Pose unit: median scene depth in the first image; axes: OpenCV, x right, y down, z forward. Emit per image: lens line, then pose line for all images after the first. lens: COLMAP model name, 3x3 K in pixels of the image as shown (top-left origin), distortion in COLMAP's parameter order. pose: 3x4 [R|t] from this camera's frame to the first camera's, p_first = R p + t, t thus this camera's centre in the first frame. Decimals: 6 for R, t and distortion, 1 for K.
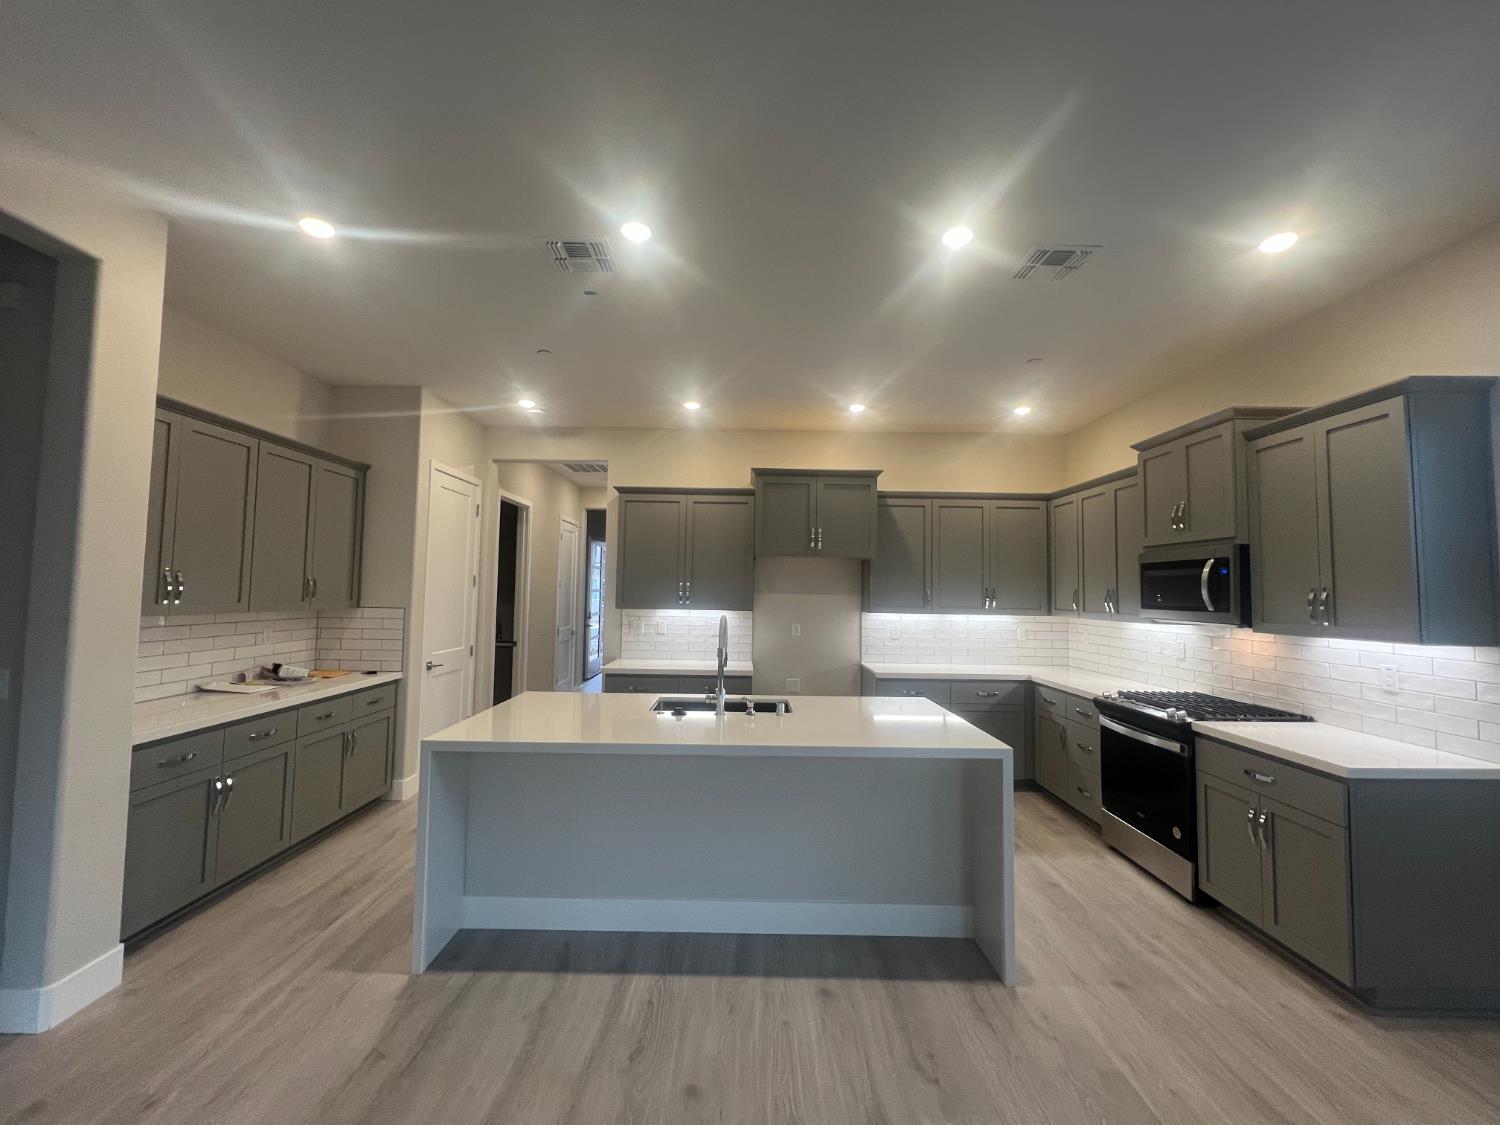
lens RADIAL K [[604.4, 0, 739.3], [0, 604.4, 571.7], [0, 0, 1]] dist [-0.002070, 0.000213]
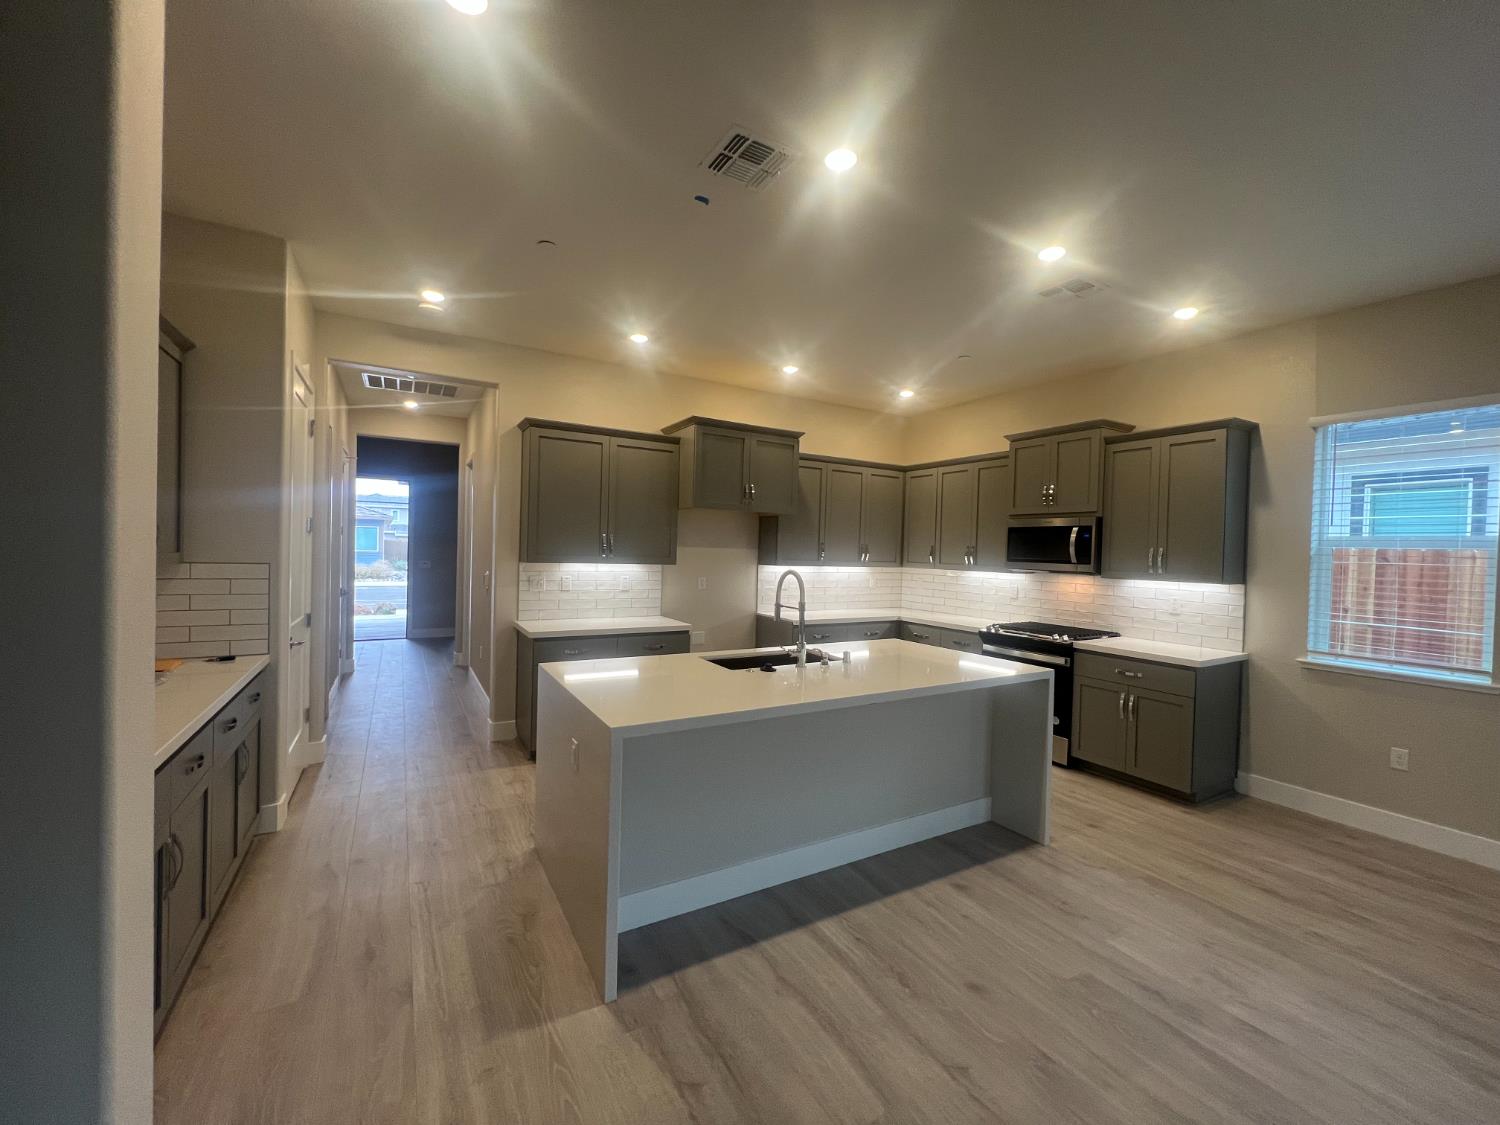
lens RADIAL K [[604.4, 0, 741.4], [0, 604.4, 569.4], [0, 0, 1]] dist [-0.002070, 0.000213]
pose [[0.864328, -0.009625, 0.502836, -0.608501], [-0.028862, 0.997220, 0.068698, 0.004732], [-0.502100, -0.073890, 0.861647, 0.176751]]
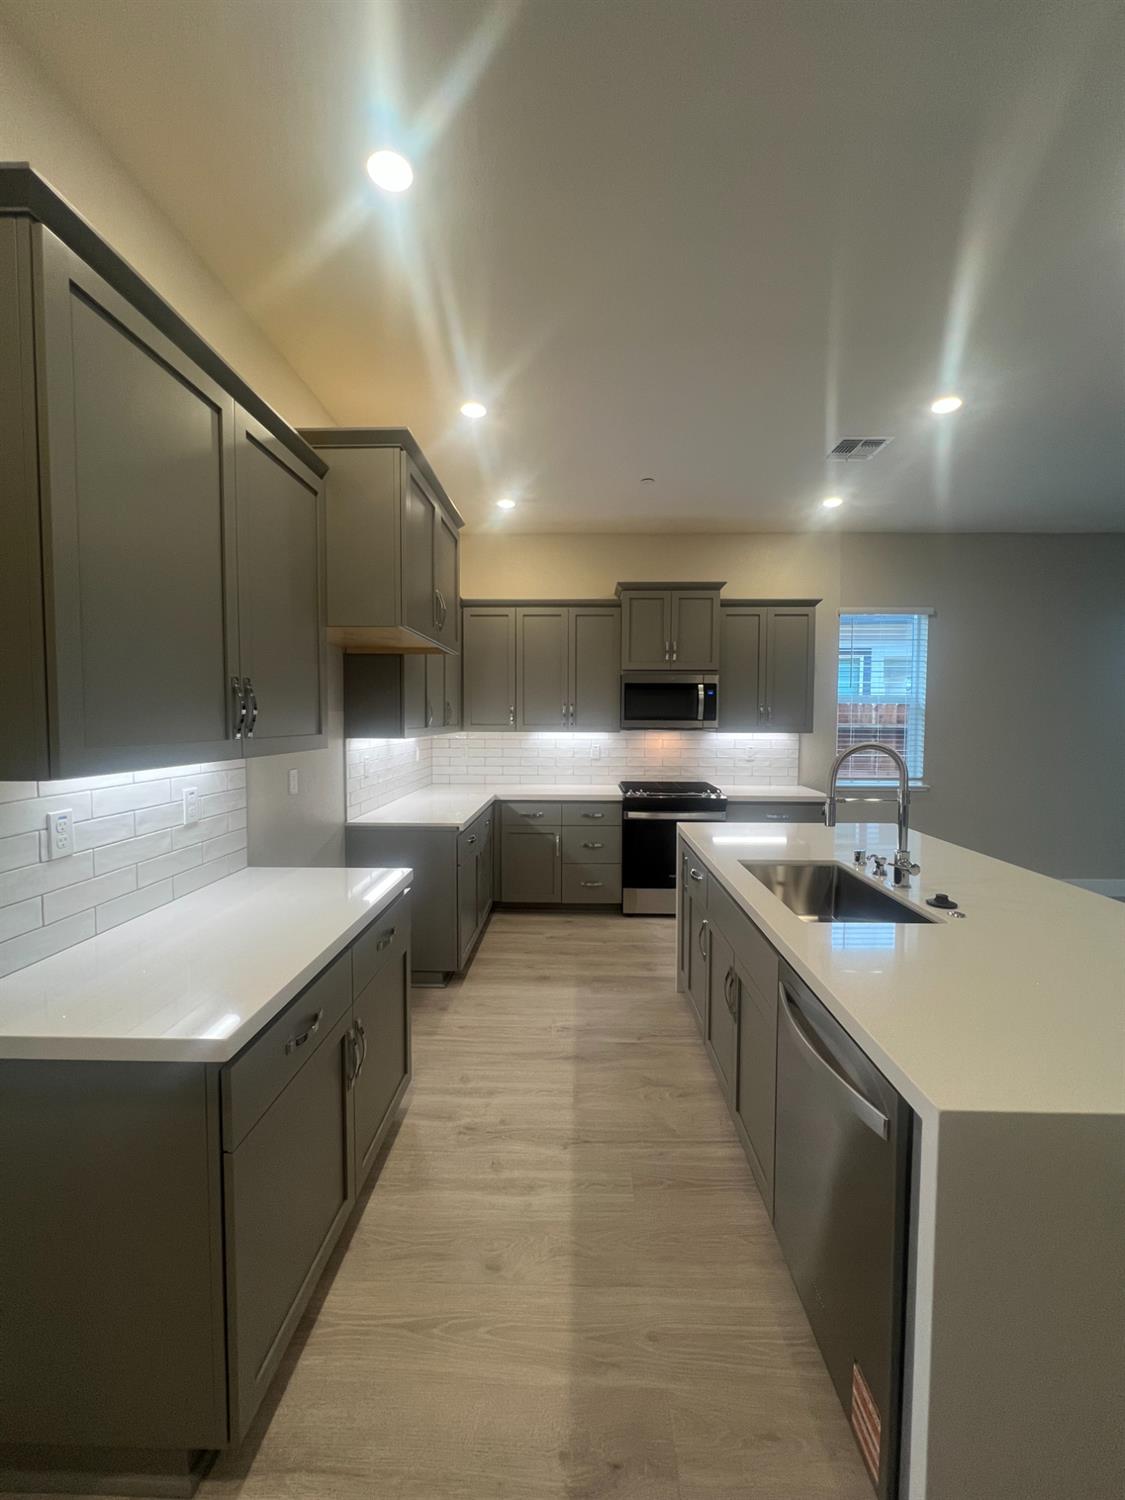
lens RADIAL K [[604.4, 0, 568.7], [0, 604.4, 745.5], [0, 0, 1]] dist [-0.002070, 0.000213]
pose [[0.002857, -0.062974, 0.998011, -0.679554], [-0.035683, 0.997373, 0.063036, 0.047429], [-0.999359, -0.035792, 0.000602, 1.332393]]
